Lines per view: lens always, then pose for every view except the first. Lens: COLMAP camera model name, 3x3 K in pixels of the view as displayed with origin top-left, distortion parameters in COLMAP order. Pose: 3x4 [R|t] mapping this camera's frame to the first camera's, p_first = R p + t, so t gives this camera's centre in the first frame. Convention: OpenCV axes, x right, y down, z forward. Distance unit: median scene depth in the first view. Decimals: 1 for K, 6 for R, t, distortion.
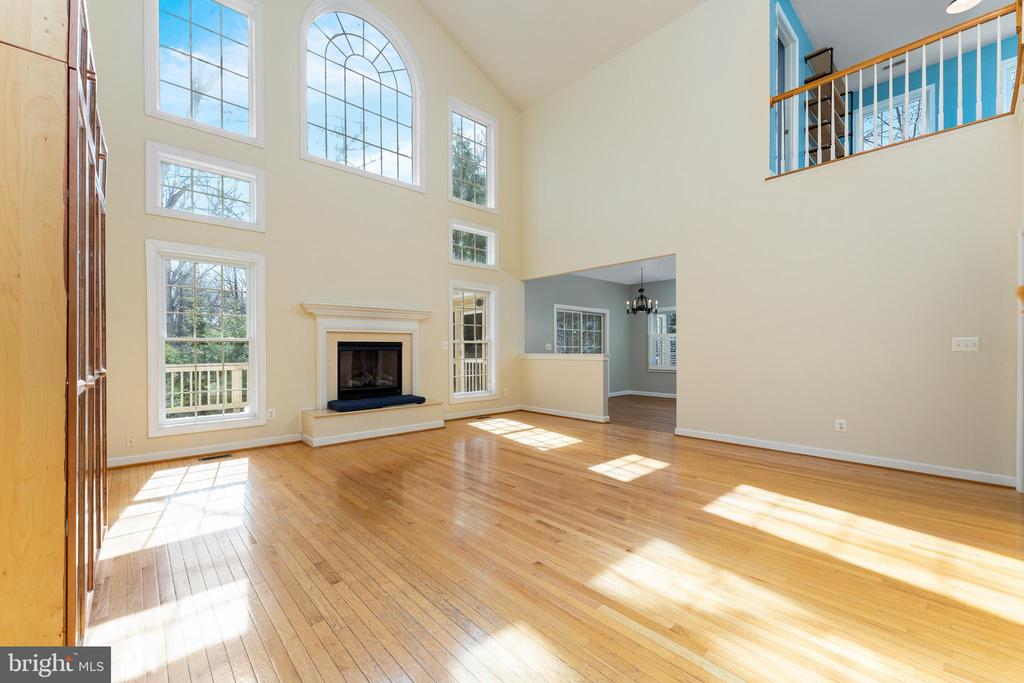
lens RADIAL K [[413.6, 0, 516.5], [0, 413.6, 347.7], [0, 0, 1]] dist [0.003041, -0.000303]
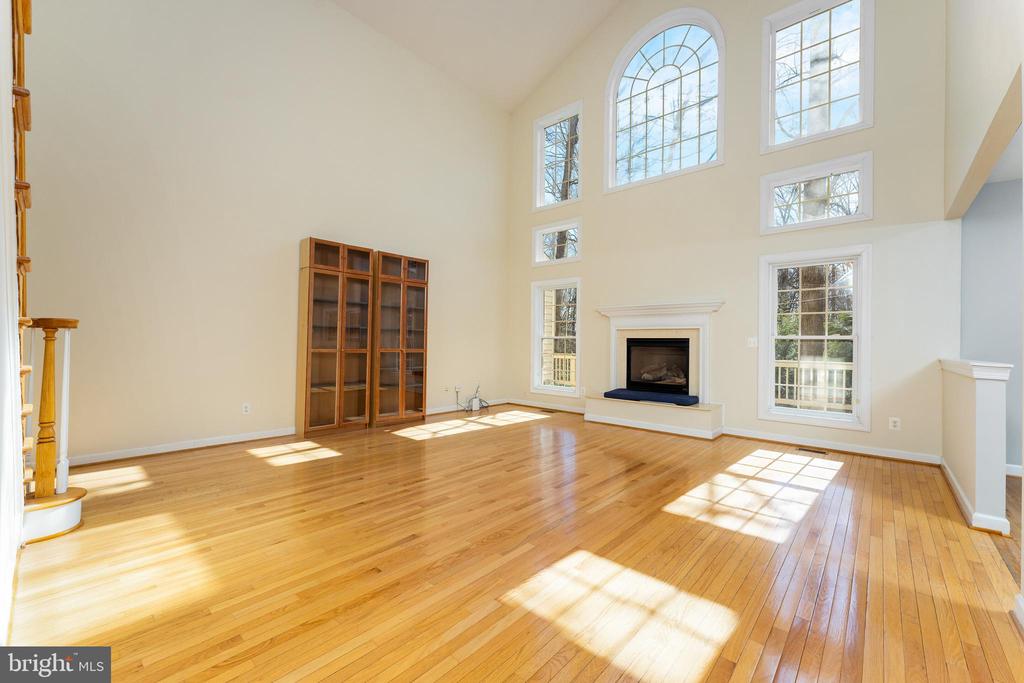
lens RADIAL K [[413.6, 0, 516.1], [0, 413.6, 338.7], [0, 0, 1]] dist [0.003041, -0.000303]
pose [[0.090783, -0.007448, -0.995843, 0.650287], [-0.008364, 0.999931, -0.008241, -0.001878], [0.995836, 0.009077, 0.090715, 0.553382]]
